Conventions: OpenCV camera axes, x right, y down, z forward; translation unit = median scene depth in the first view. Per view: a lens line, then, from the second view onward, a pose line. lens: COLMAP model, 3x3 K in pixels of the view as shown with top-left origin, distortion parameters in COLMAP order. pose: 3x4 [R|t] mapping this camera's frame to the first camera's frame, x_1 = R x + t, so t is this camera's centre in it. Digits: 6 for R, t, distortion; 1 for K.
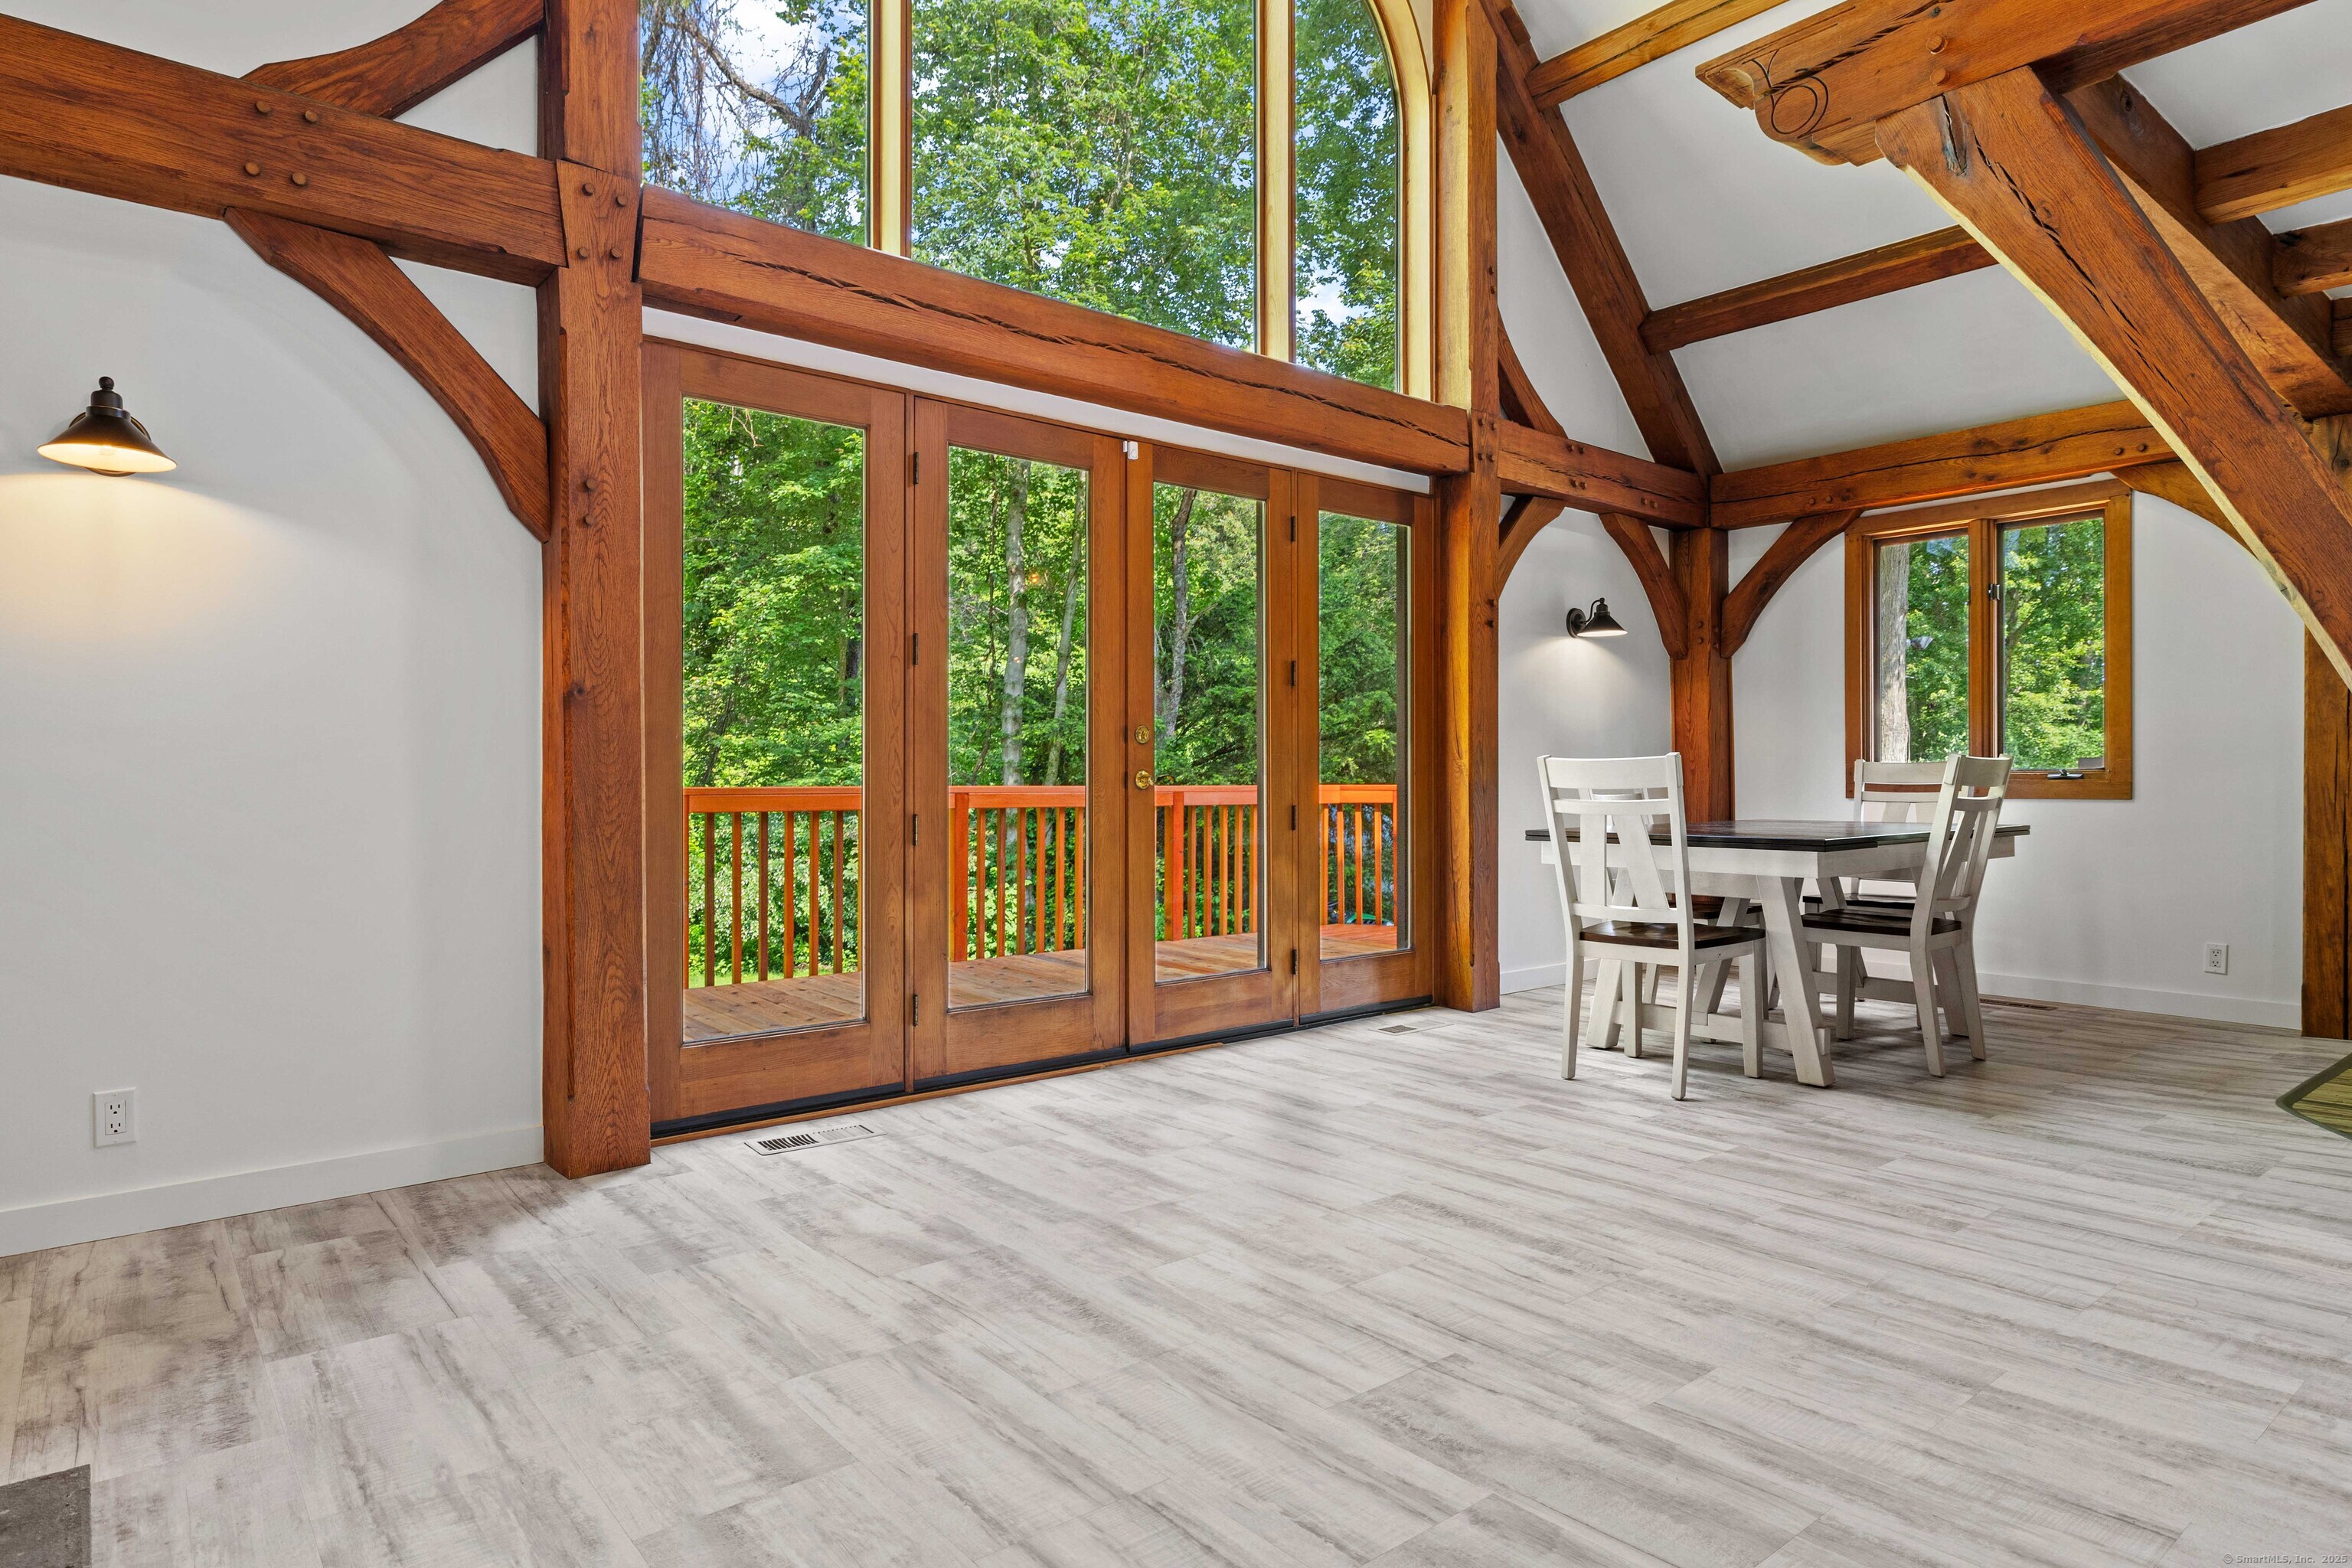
lens RADIAL K [[1315.3, 0, 1169.0], [0, 1315.3, 776.5], [0, 0, 1]] dist [0.000405, 0.000856]
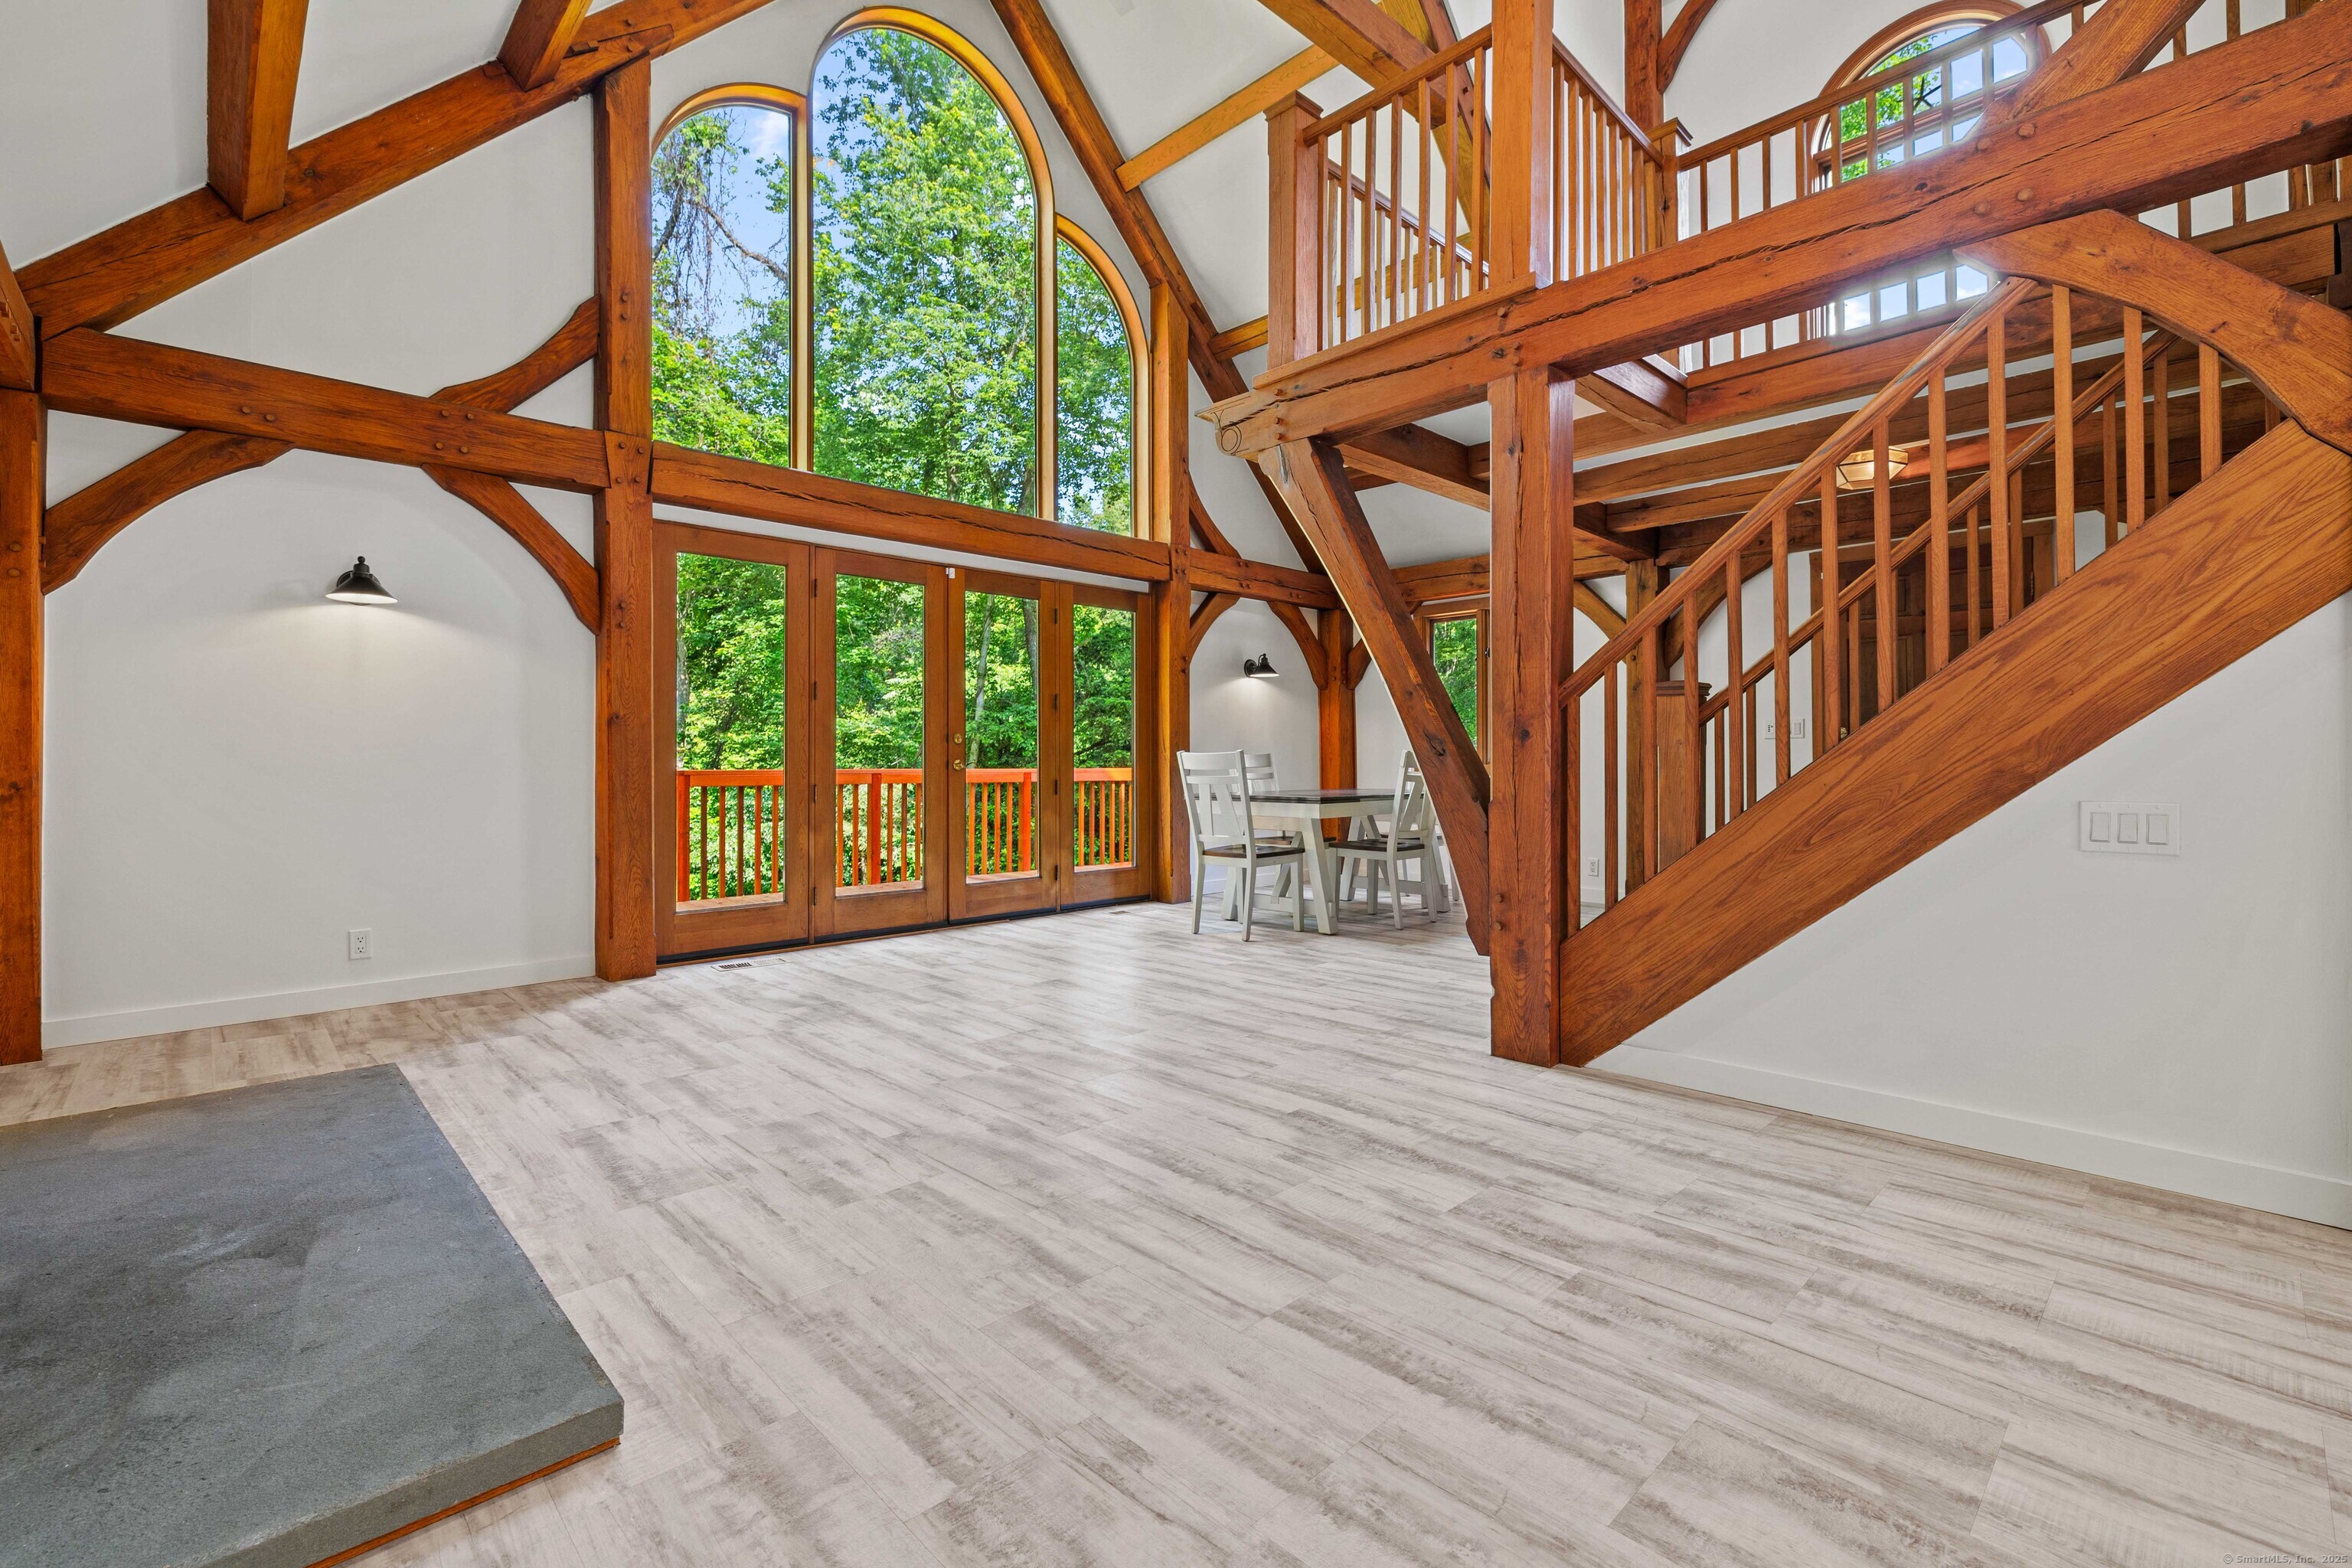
lens RADIAL K [[1012.3, 0, 1167.2], [0, 1012.3, 755.3], [0, 0, 1]] dist [0.001861, 0.000170]
pose [[0.997010, -0.000011, 0.077268, 0.189531], [0.000517, 0.999979, -0.006528, -0.001738], [-0.077266, 0.006548, 0.996989, -0.425028]]
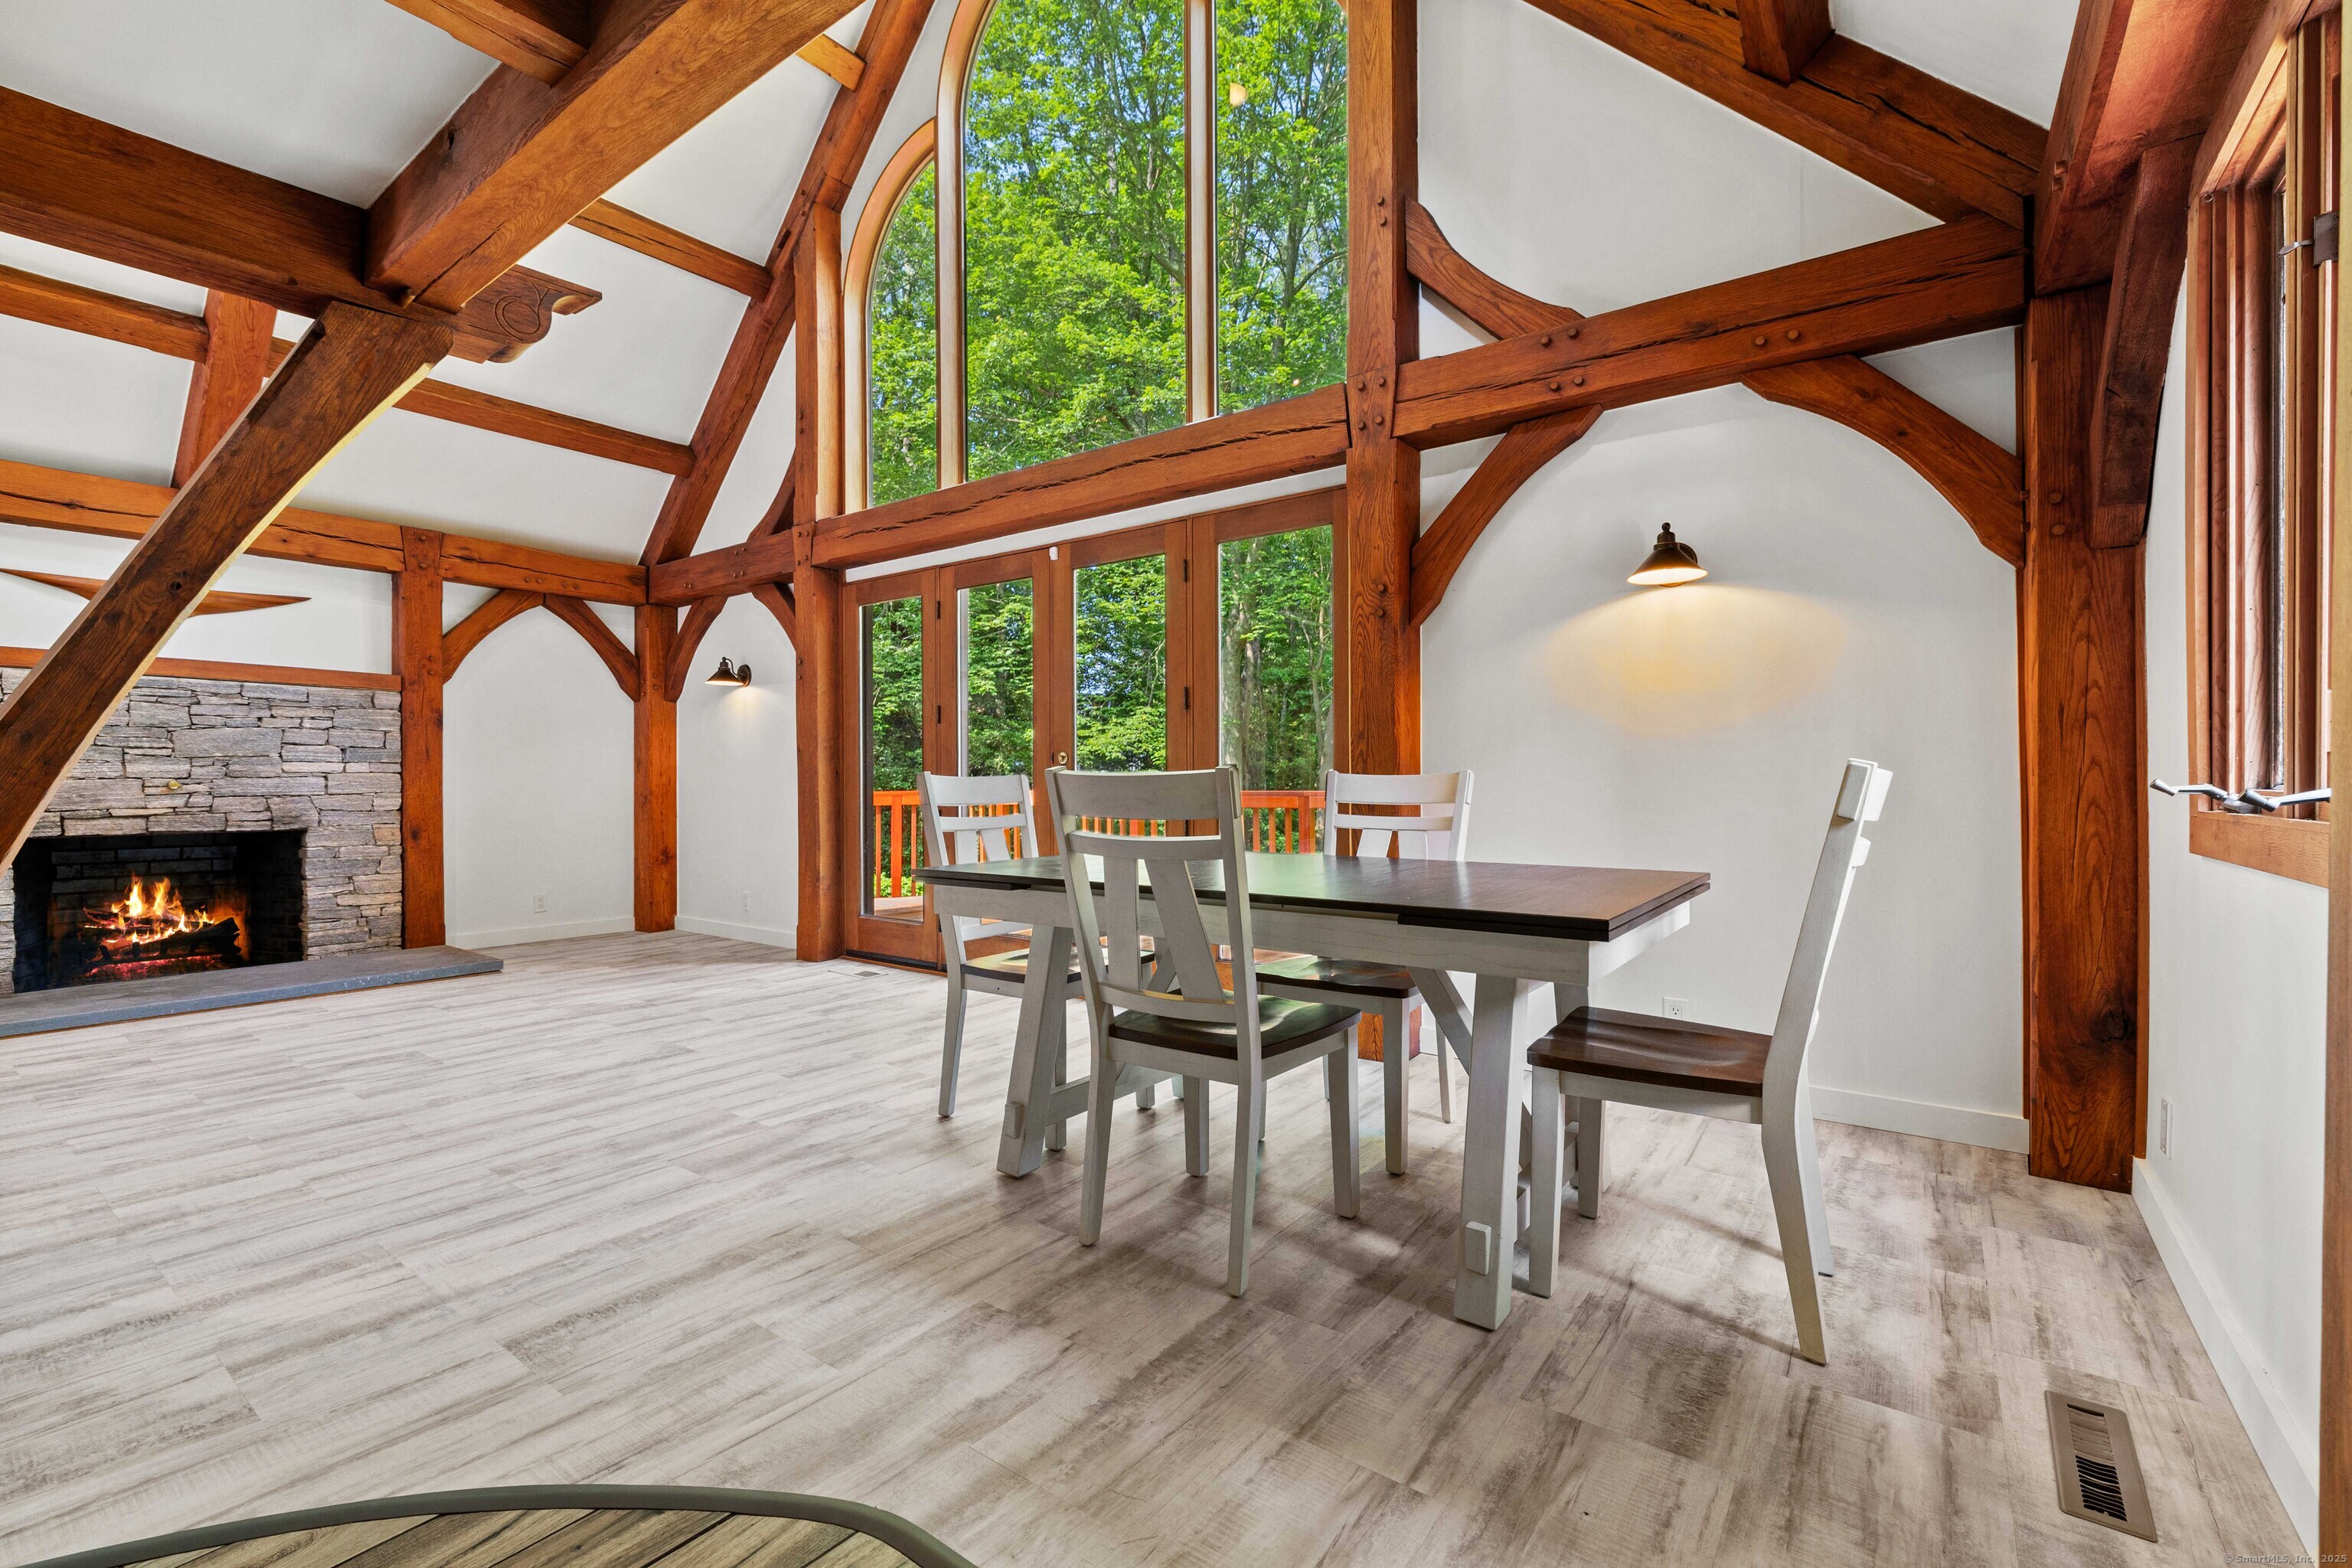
lens RADIAL K [[1012.3, 0, 1171.6], [0, 1012.3, 777.6], [0, 0, 1]] dist [0.001861, 0.000170]
pose [[0.242211, -0.000735, -0.970223, 1.298391], [0.003717, 0.999993, 0.000170, -0.014238], [0.970216, -0.003647, 0.242212, 1.080271]]
